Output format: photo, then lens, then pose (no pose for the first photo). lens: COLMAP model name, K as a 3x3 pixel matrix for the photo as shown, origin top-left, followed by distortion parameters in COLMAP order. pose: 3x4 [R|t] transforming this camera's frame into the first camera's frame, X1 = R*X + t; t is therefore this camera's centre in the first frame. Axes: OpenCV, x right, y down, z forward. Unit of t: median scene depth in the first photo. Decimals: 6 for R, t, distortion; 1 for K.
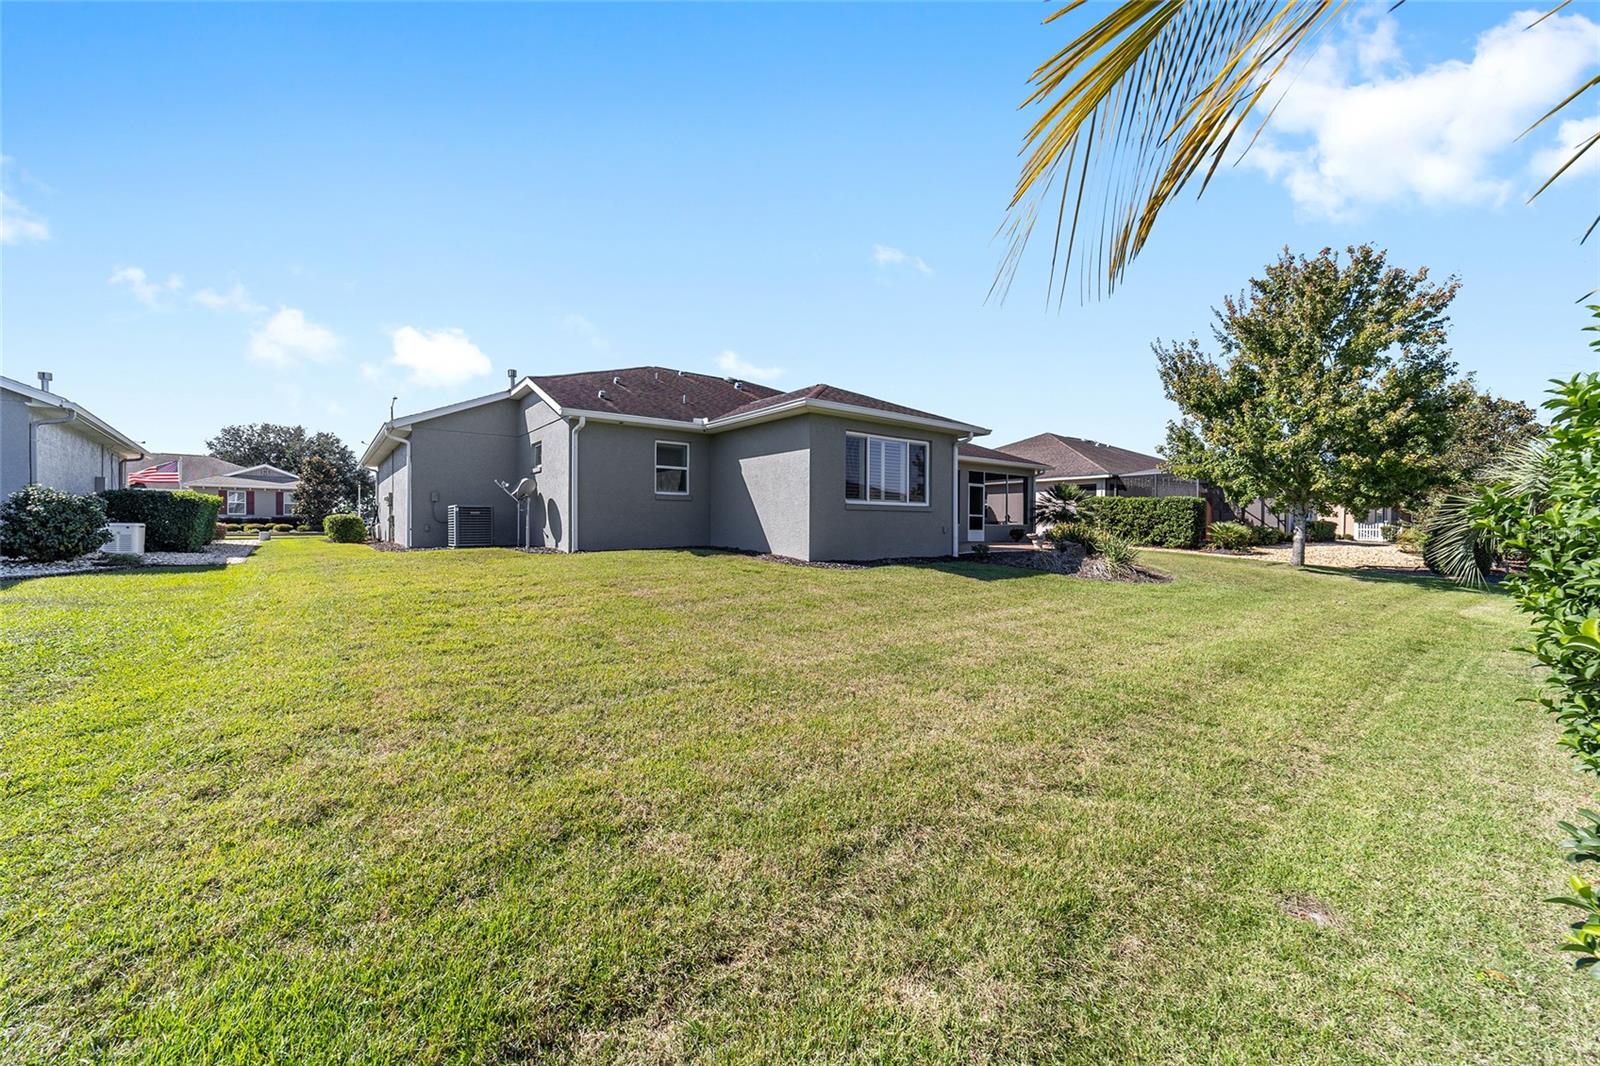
lens RADIAL K [[615.8, 0, 795.6], [0, 615.8, 534.5], [0, 0, 1]] dist [-0.022237, 0.010769]
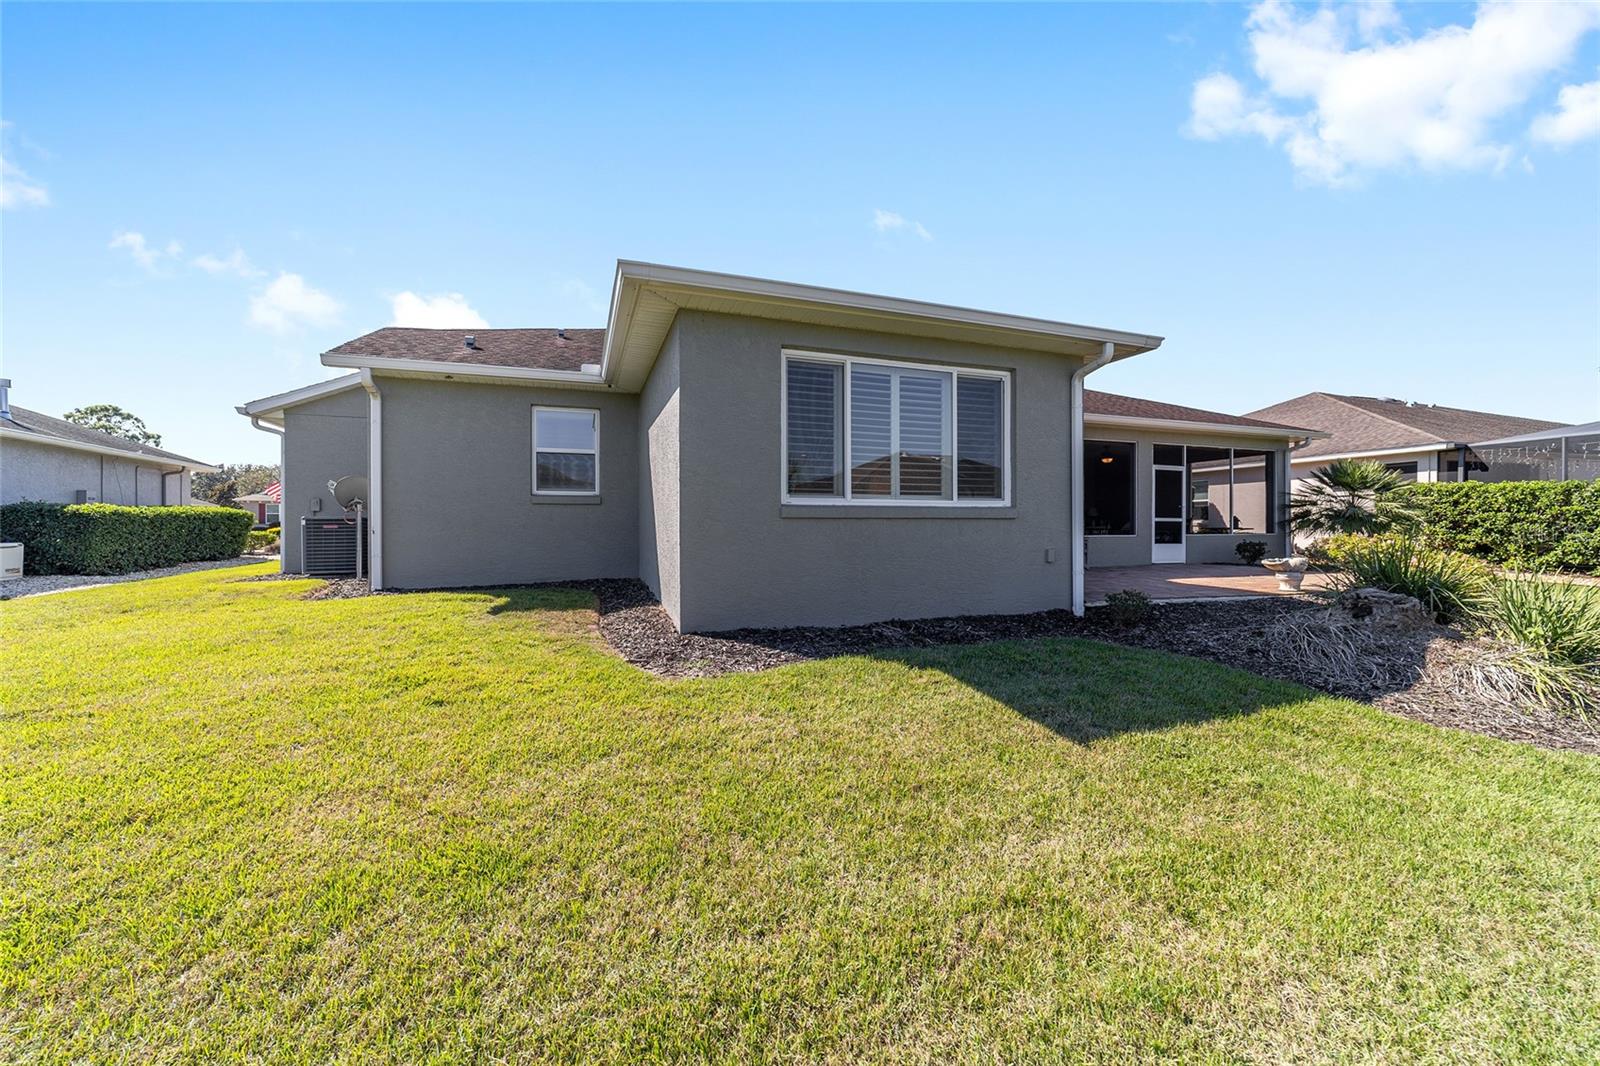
lens RADIAL K [[615.8, 0, 795.6], [0, 615.8, 534.5], [0, 0, 1]] dist [-0.022237, 0.010769]
pose [[0.949324, -0.003175, -0.314283, 0.132477], [0.002254, 0.999992, -0.003292, -0.014901], [0.314291, 0.002417, 0.949323, 0.316778]]
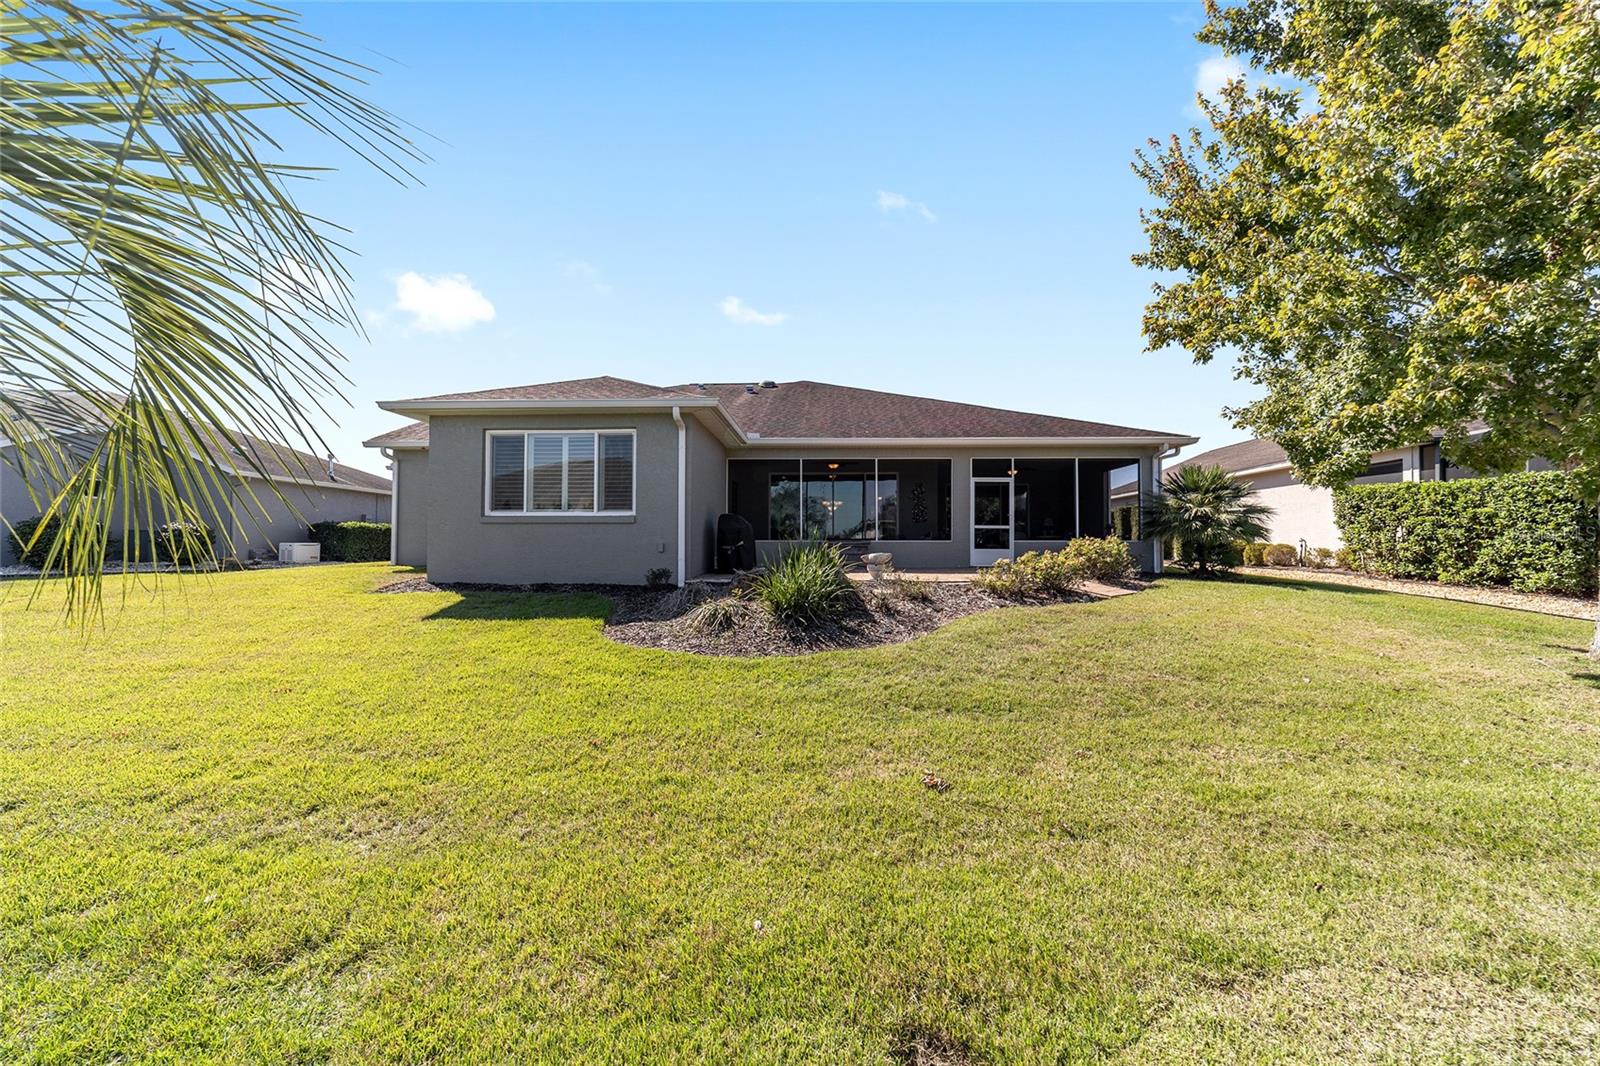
lens RADIAL K [[615.8, 0, 795.6], [0, 615.8, 534.5], [0, 0, 1]] dist [-0.022237, 0.010769]
pose [[0.758269, -0.013643, -0.651799, 0.535170], [-0.007676, 0.999525, -0.029852, -0.001846], [0.651897, 0.027639, 0.757804, 0.361429]]
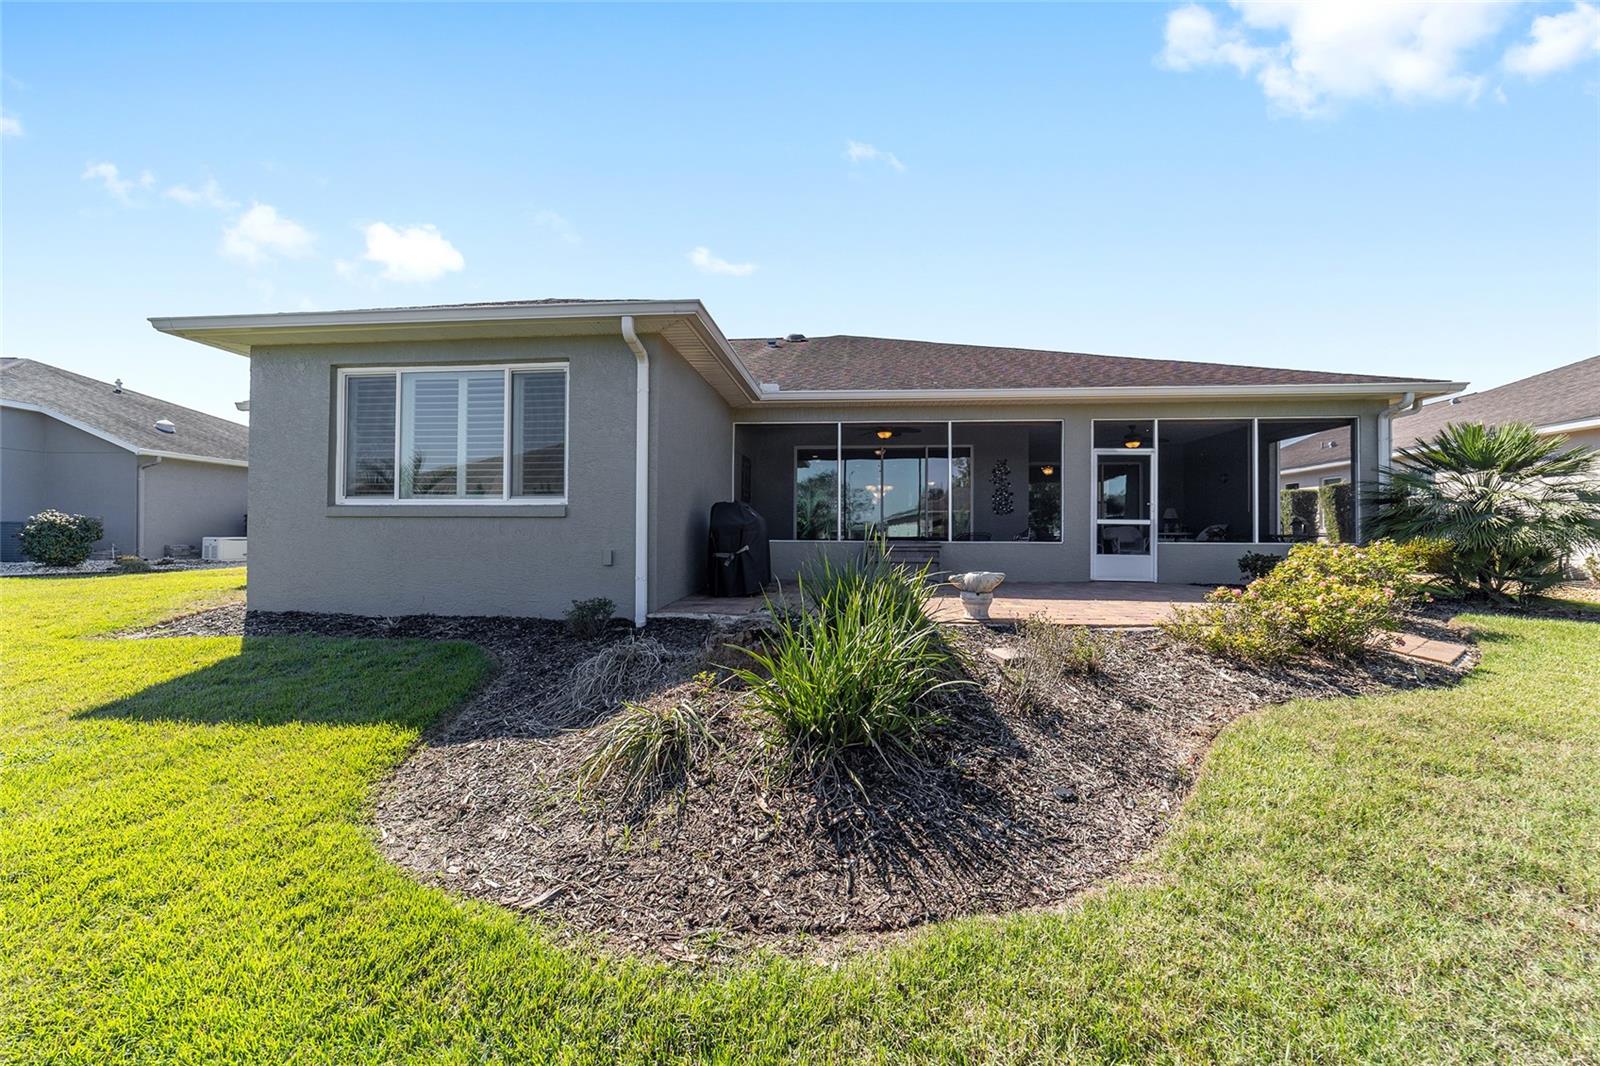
lens RADIAL K [[615.8, 0, 795.6], [0, 615.8, 534.5], [0, 0, 1]] dist [-0.022237, 0.010769]
pose [[0.723386, 0.000902, -0.690443, 0.409384], [-0.011759, 0.999870, -0.011013, -0.013666], [0.690343, 0.016086, 0.723303, 0.503852]]
